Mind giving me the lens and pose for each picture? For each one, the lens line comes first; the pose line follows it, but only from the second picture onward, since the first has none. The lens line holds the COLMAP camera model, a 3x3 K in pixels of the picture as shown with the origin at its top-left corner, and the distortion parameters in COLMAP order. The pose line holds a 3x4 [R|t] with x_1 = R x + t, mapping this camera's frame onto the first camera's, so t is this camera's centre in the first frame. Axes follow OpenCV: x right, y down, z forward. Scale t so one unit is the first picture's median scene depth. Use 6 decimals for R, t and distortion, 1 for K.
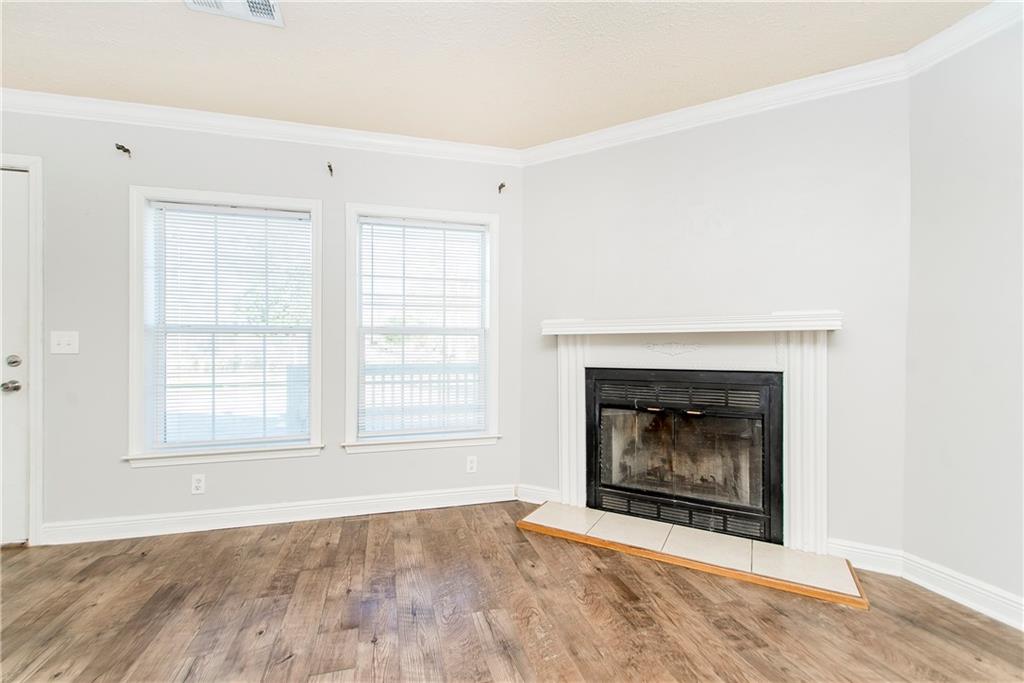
lens RADIAL K [[455.4, 0, 527.5], [0, 455.4, 348.0], [0, 0, 1]] dist [0.025732, -0.012057]
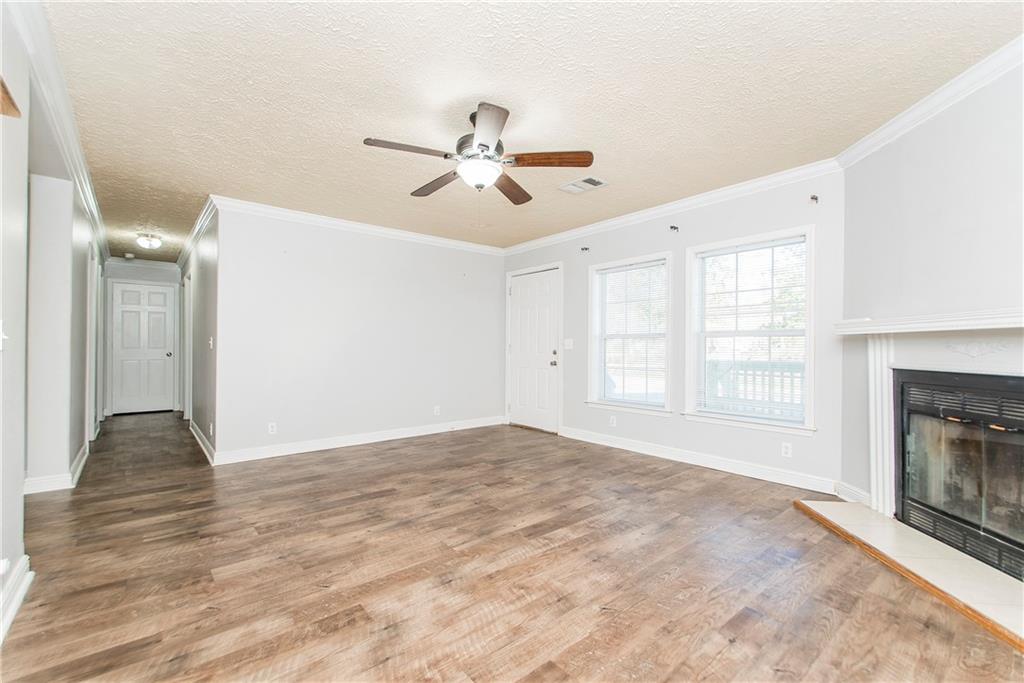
lens RADIAL K [[510.8, 0, 479.9], [0, 510.8, 346.3], [0, 0, 1]] dist [0.020996, -0.000569]
pose [[0.348209, 0.000290, -0.937417, 0.930339], [-0.004873, 0.999987, -0.001500, 0.002506], [0.937404, 0.005090, 0.348206, -0.187807]]
